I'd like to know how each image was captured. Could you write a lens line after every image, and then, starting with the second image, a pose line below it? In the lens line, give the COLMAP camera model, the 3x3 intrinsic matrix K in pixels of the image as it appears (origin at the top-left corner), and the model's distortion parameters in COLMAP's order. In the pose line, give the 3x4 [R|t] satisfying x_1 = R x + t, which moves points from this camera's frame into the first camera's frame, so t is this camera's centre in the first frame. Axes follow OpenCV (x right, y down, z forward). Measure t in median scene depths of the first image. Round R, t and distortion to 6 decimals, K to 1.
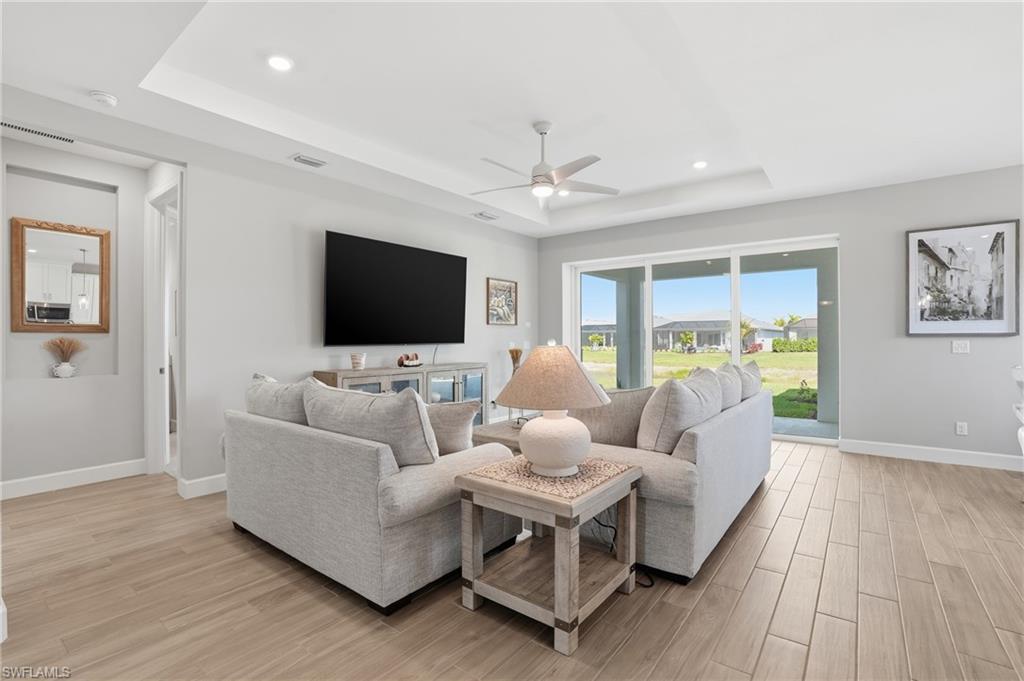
lens RADIAL K [[469.9, 0, 510.9], [0, 469.9, 339.8], [0, 0, 1]] dist [-0.064673, 0.021736]
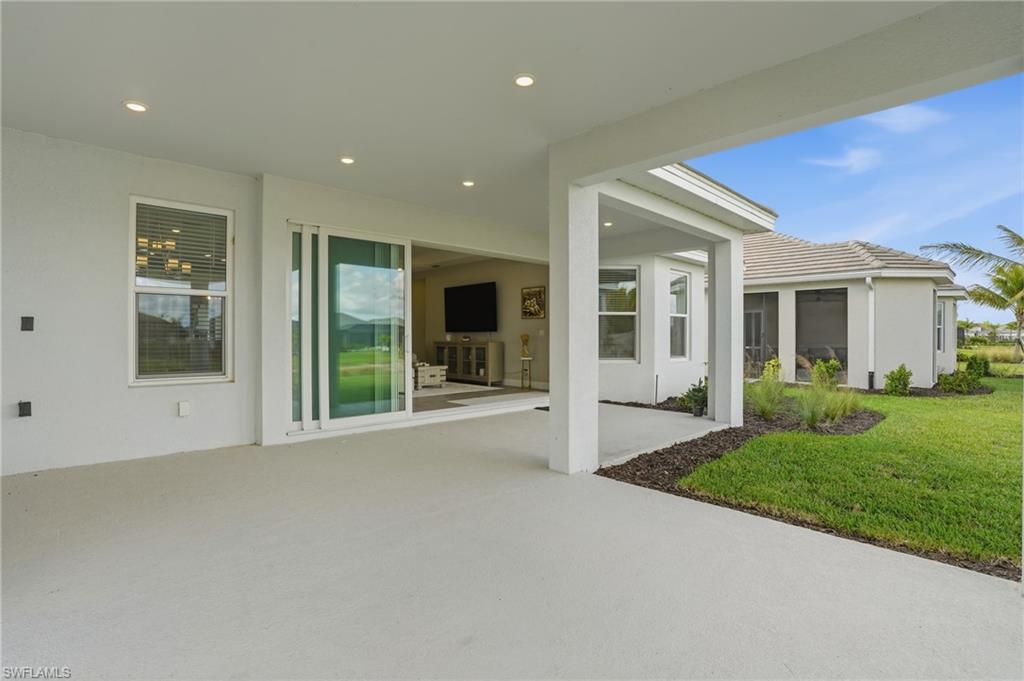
lens RADIAL K [[474.2, 0, 513.0], [0, 474.2, 336.2], [0, 0, 1]] dist [-0.065733, 0.022993]
pose [[-0.149814, 0.005954, -0.988696, 2.160252], [-0.001634, 0.999979, 0.006269, 0.020403], [0.988713, 0.002554, -0.149801, 1.745409]]
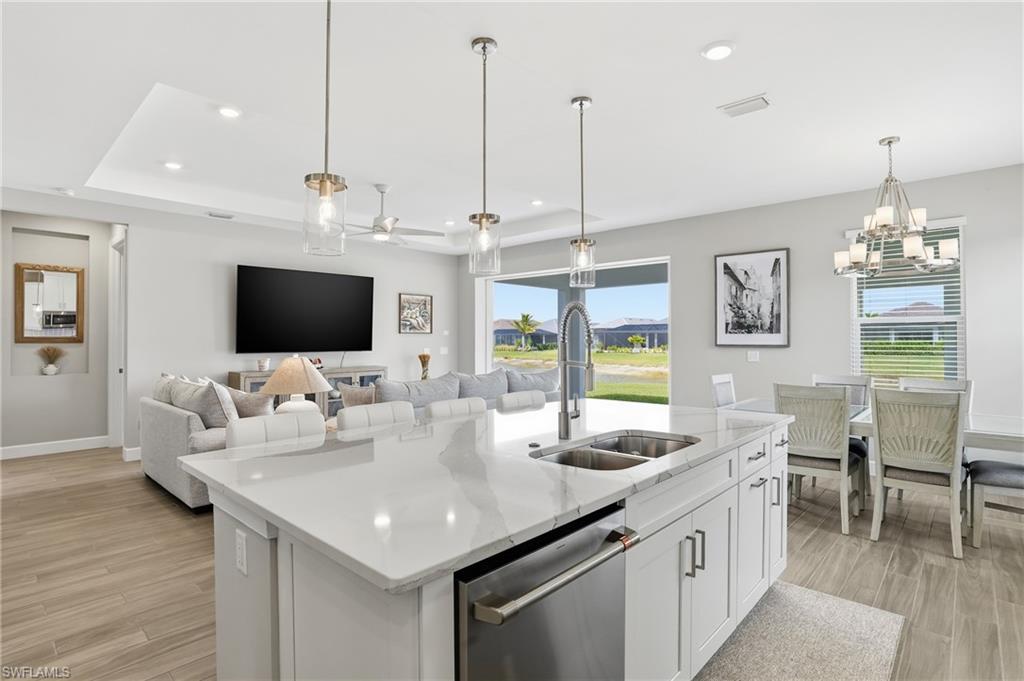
lens RADIAL K [[515.5, 0, 510.8], [0, 515.5, 338.6], [0, 0, 1]] dist [-0.067810, 0.028185]
pose [[0.995884, 0.002071, -0.090609, 0.493716], [-0.002318, 0.999994, -0.002627, -0.024740], [0.090603, 0.002827, 0.995883, -0.351739]]
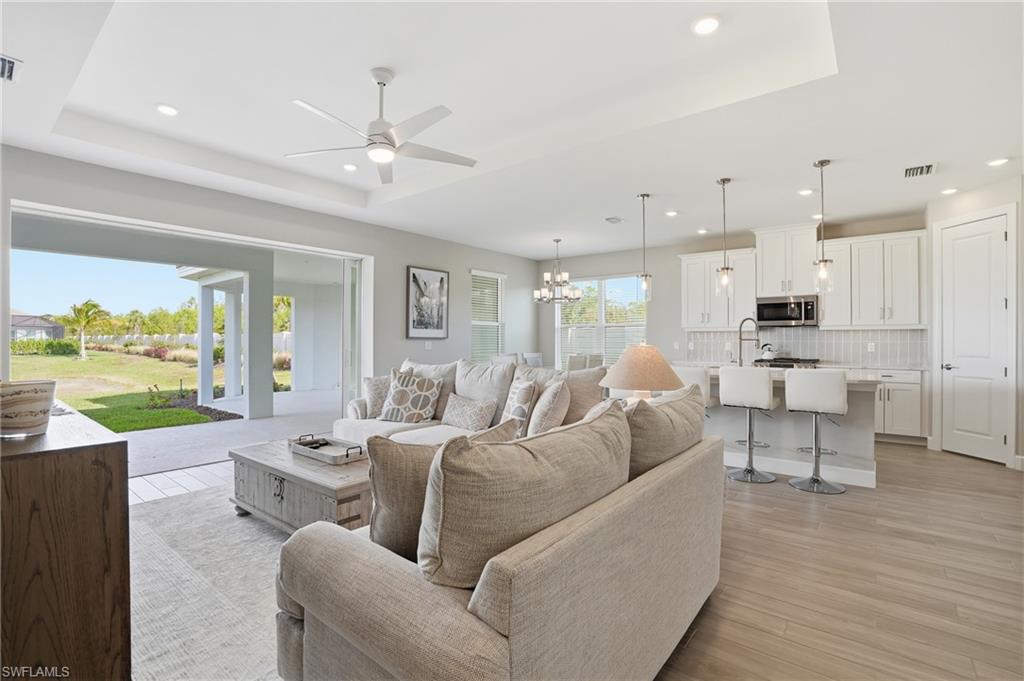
lens RADIAL K [[474.2, 0, 513.0], [0, 474.2, 336.2], [0, 0, 1]] dist [-0.065733, 0.022993]
pose [[0.015441, 0.010533, 0.999825, -0.639088], [0.001024, 0.999944, -0.010550, -0.000037], [-0.999880, 0.001186, 0.015429, 0.670535]]
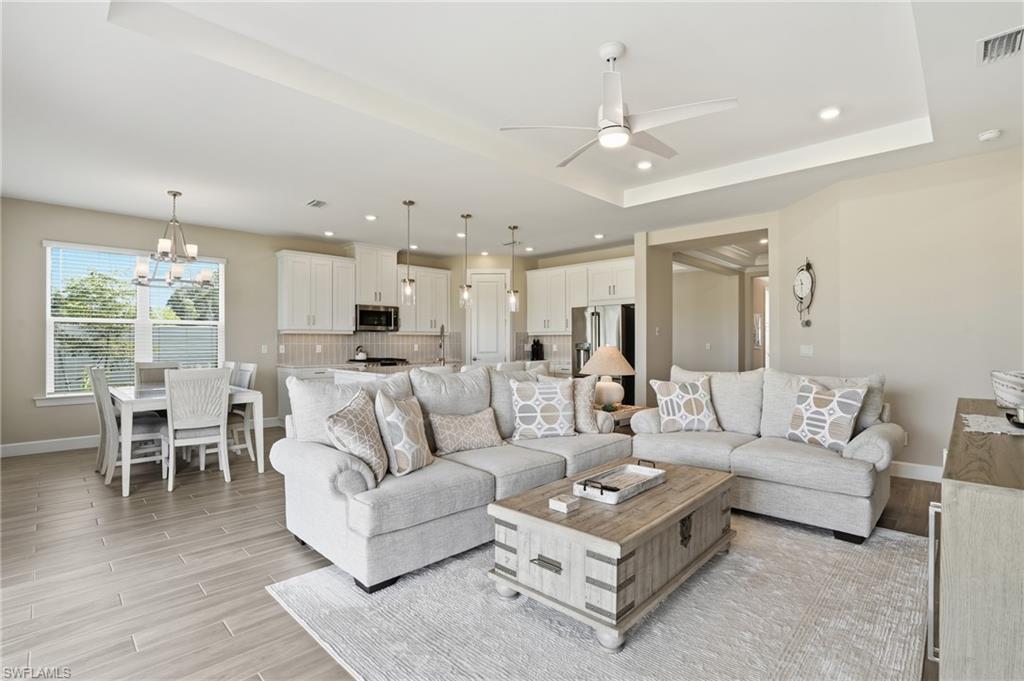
lens RADIAL K [[478.0, 0, 512.0], [0, 478.0, 340.5], [0, 0, 1]] dist [-0.066168, 0.023089]
pose [[-0.992305, 0.005511, 0.123698, 0.119422], [0.005113, 0.999981, -0.003529, -0.001349], [-0.123715, -0.002870, -0.992314, 1.531381]]
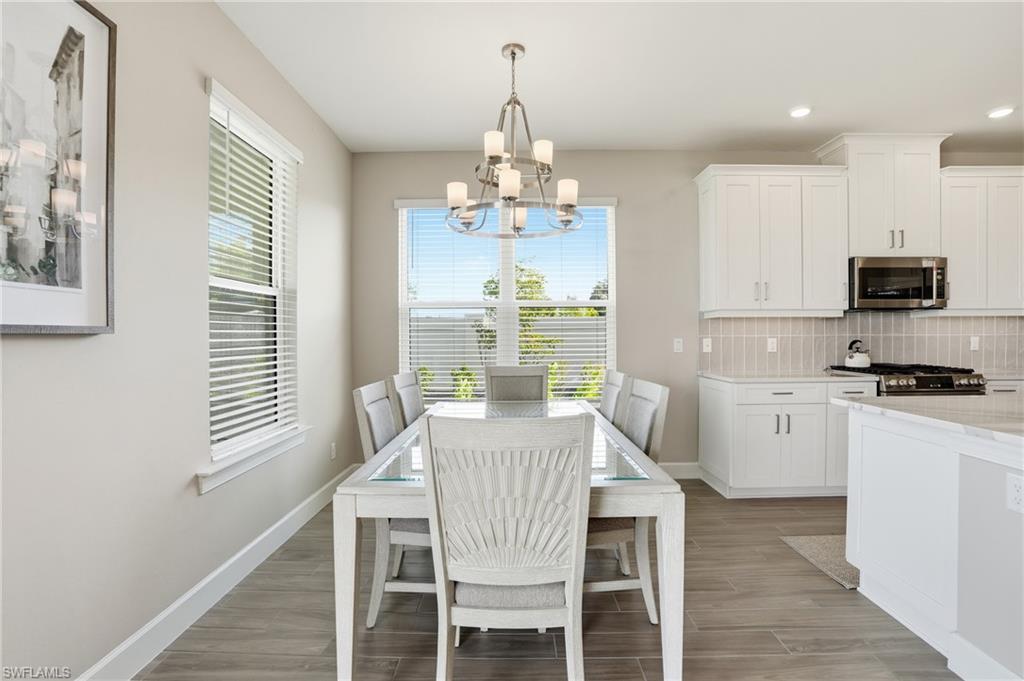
lens RADIAL K [[478.0, 0, 512.0], [0, 478.0, 340.5], [0, 0, 1]] dist [-0.066168, 0.023089]
pose [[-0.597844, -0.006850, 0.801583, 0.581661], [0.007499, 0.999872, 0.014138, -0.006372], [-0.801577, 0.014464, -0.597716, 0.893997]]
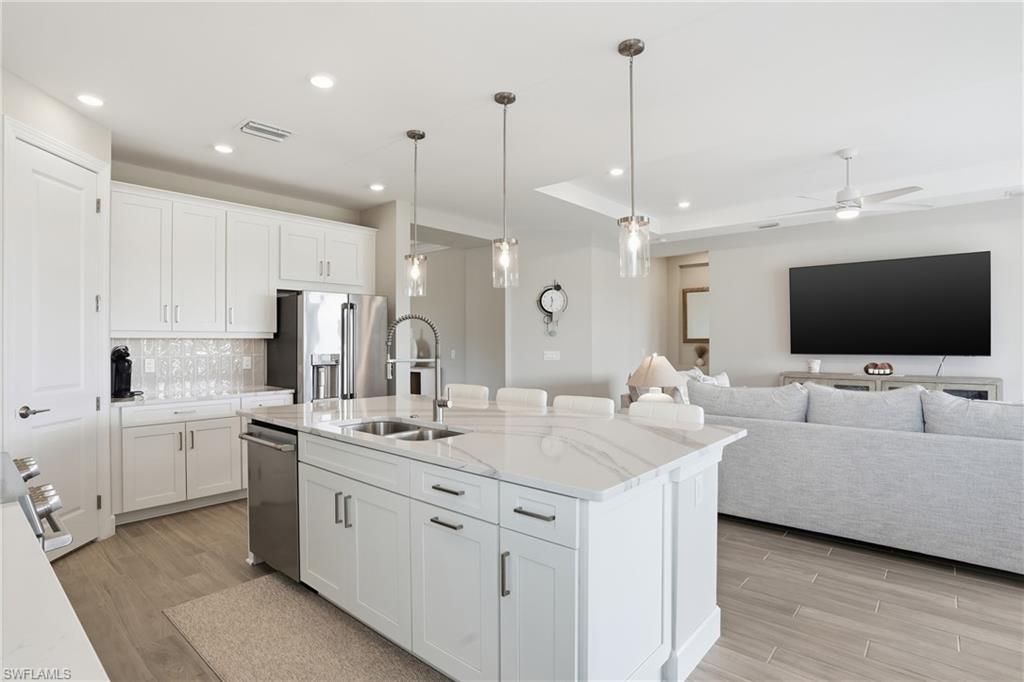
lens RADIAL K [[515.5, 0, 510.8], [0, 515.5, 339.1], [0, 0, 1]] dist [-0.067810, 0.028185]
pose [[-0.060452, -0.000114, -0.998171, 1.105309], [-0.000265, 1.000000, -0.000098, -0.027211], [0.998171, 0.000259, -0.060452, 0.265464]]
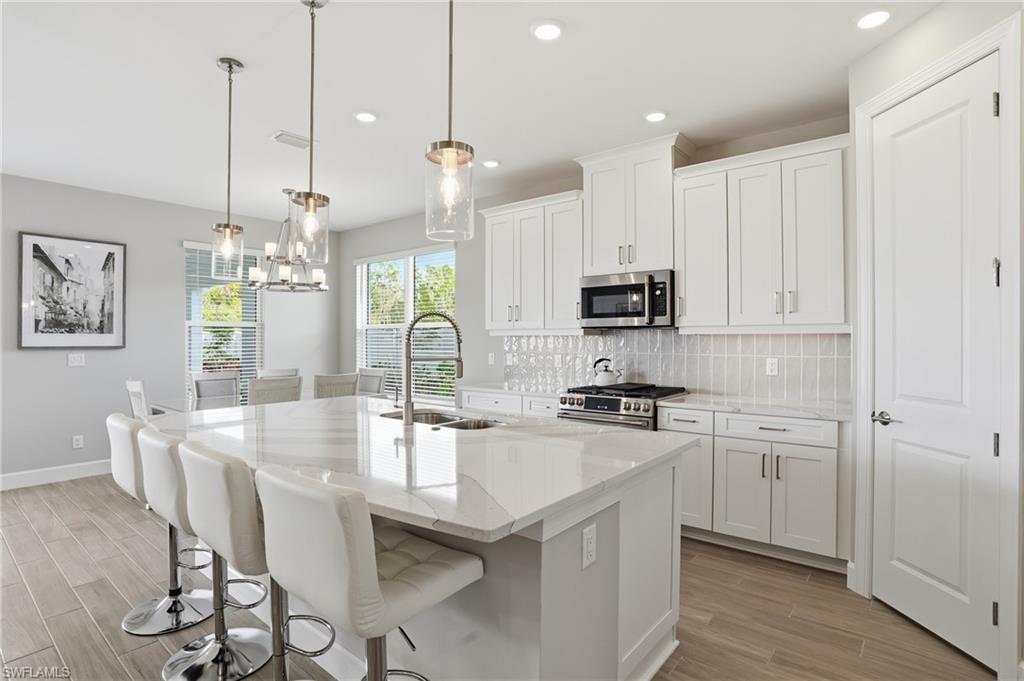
lens RADIAL K [[515.5, 0, 510.8], [0, 515.5, 338.6], [0, 0, 1]] dist [-0.067810, 0.028185]
pose [[0.032936, 0.004113, 0.999449, -0.065963], [0.002961, 0.999987, -0.004213, -0.023790], [-0.999453, 0.003098, 0.032924, 0.003988]]
